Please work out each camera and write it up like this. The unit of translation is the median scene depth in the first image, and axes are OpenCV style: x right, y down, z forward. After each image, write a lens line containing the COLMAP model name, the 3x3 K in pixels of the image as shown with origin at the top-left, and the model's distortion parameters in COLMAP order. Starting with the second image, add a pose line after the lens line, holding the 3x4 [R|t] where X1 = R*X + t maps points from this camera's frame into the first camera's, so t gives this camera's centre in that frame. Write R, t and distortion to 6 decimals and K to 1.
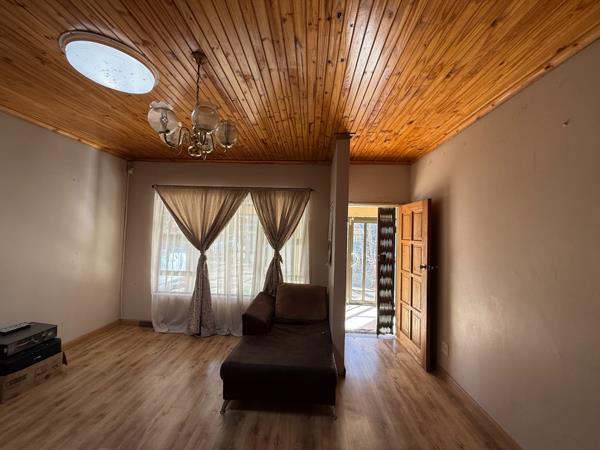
lens RADIAL K [[237.4, 0, 298.8], [0, 237.4, 223.8], [0, 0, 1]] dist [-0.001270, -0.000111]
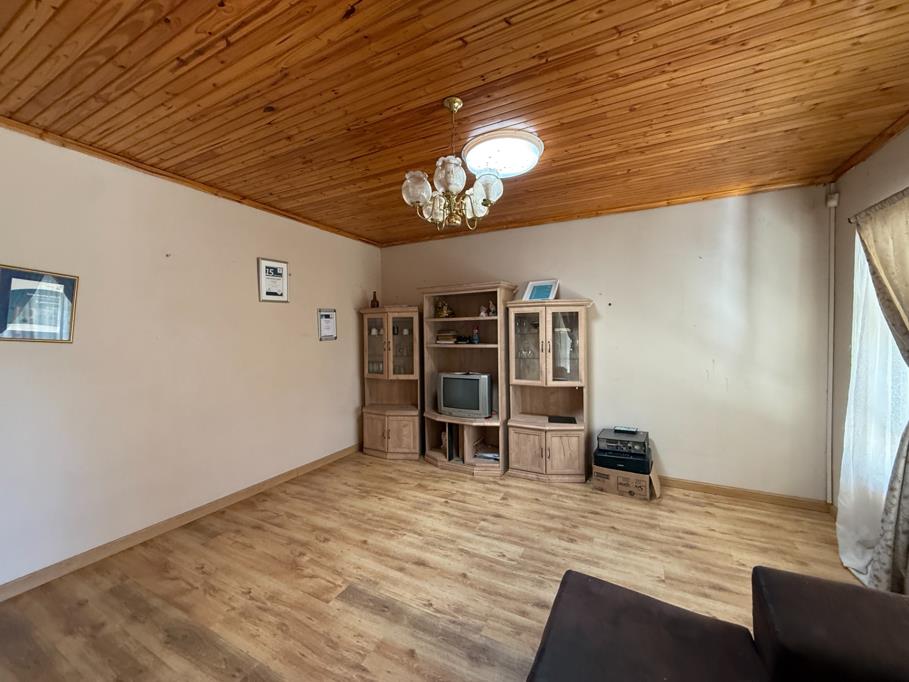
lens RADIAL K [[359.6, 0, 452.6], [0, 359.6, 339.2], [0, 0, 1]] dist [-0.001270, -0.000111]
pose [[-0.416392, -0.014967, -0.909062, 0.382229], [0.027661, 0.999193, -0.029120, 0.080559], [0.908764, -0.037271, -0.415642, 0.844510]]
